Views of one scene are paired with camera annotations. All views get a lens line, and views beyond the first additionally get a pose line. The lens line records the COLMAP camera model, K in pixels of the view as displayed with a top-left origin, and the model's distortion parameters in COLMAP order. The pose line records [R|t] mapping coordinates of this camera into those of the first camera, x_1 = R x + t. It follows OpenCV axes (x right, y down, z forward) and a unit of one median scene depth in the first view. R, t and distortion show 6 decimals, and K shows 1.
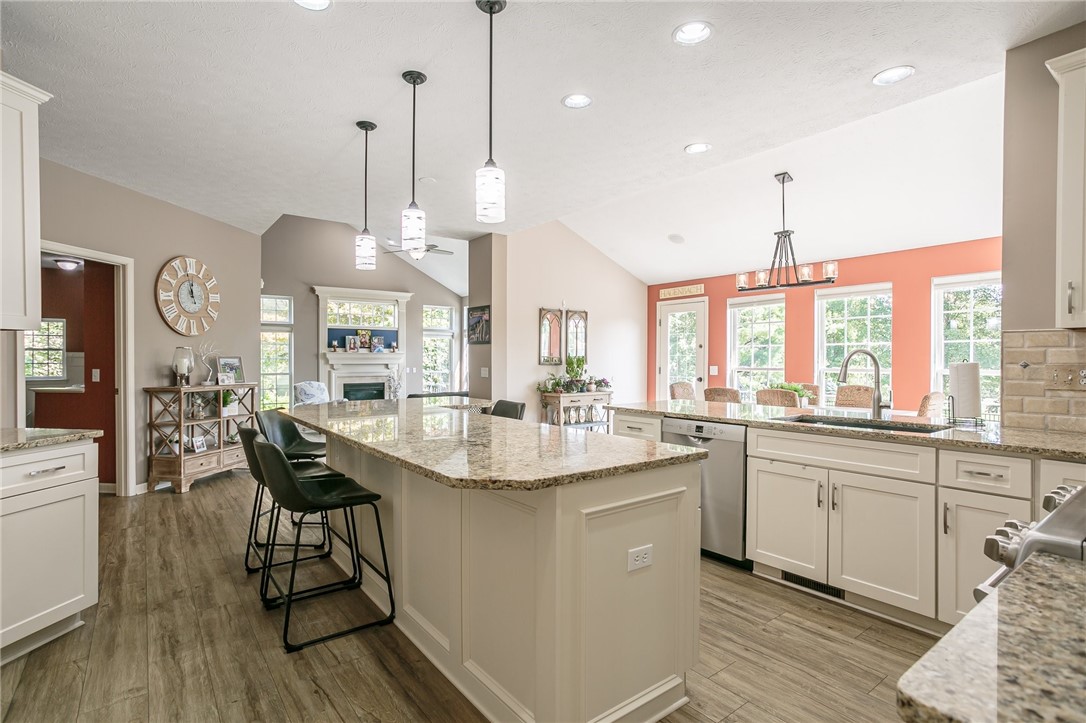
lens RADIAL K [[537.1, 0, 535.3], [0, 537.1, 359.7], [0, 0, 1]] dist [-0.009274, 0.001313]
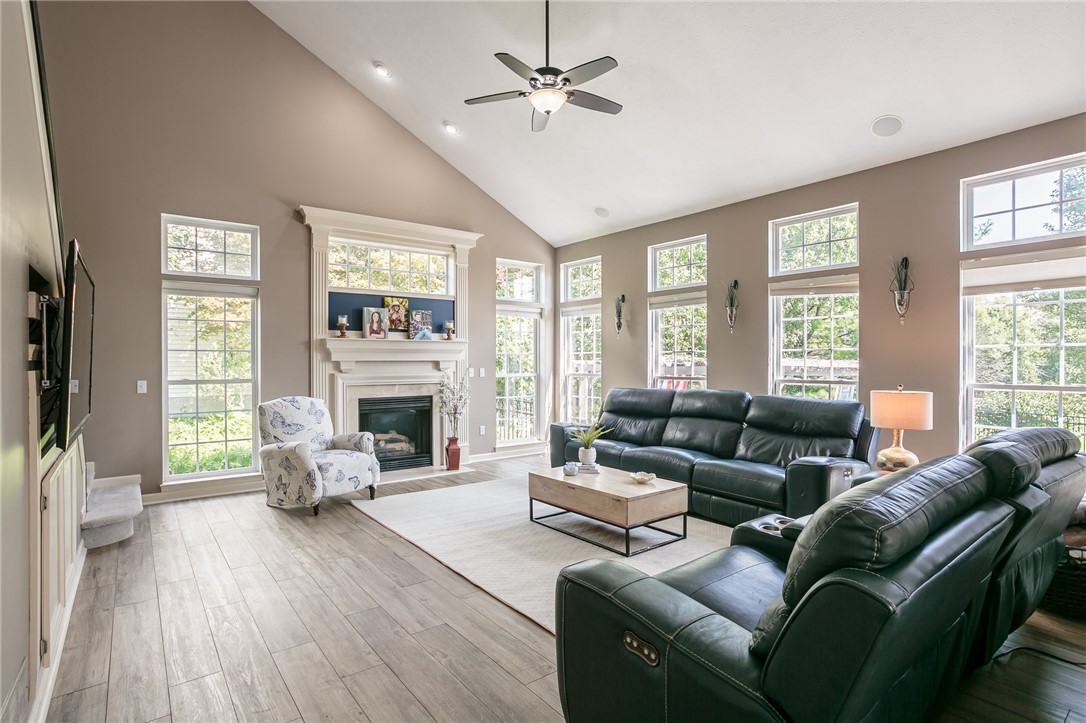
lens RADIAL K [[540.2, 0, 543.0], [0, 540.2, 361.5], [0, 0, 1]] dist [-0.060822, 0.037352]
pose [[0.999601, -0.004021, 0.027957, -0.196805], [0.004050, 0.999991, -0.000969, 0.009483], [-0.027953, 0.001082, 0.999609, 0.483071]]
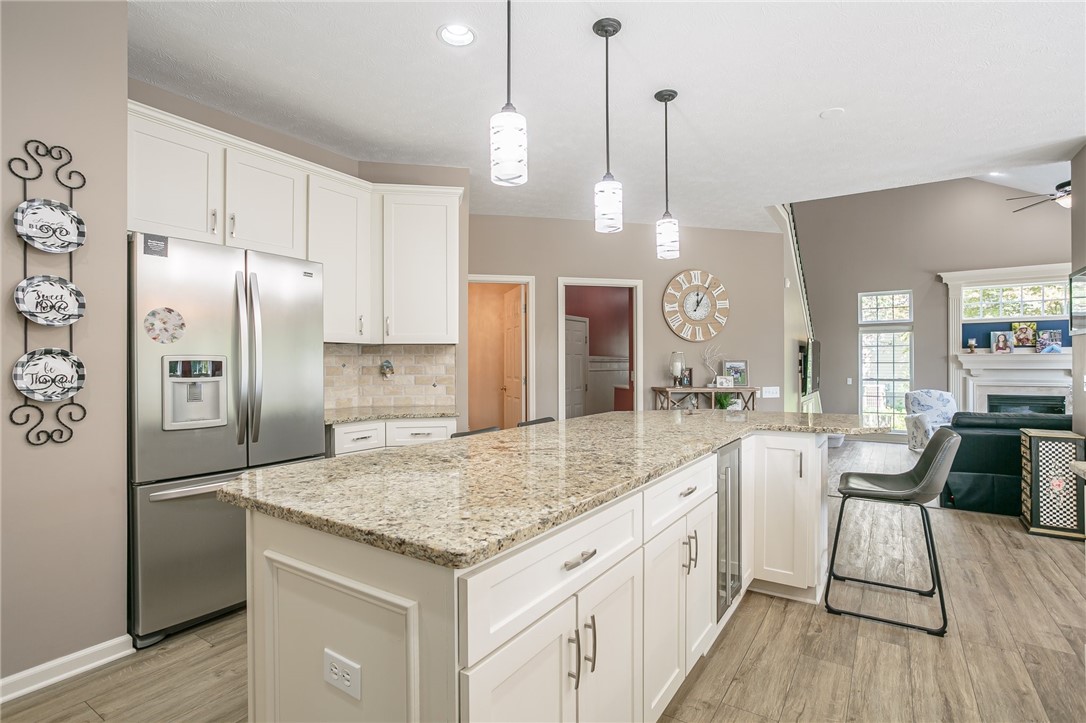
lens RADIAL K [[540.2, 0, 543.0], [0, 540.2, 361.5], [0, 0, 1]] dist [-0.060822, 0.037352]
pose [[0.336400, -0.007225, -0.941692, 0.135256], [0.001189, 0.999973, -0.007247, 0.001896], [0.941719, 0.001318, 0.336399, 0.159667]]
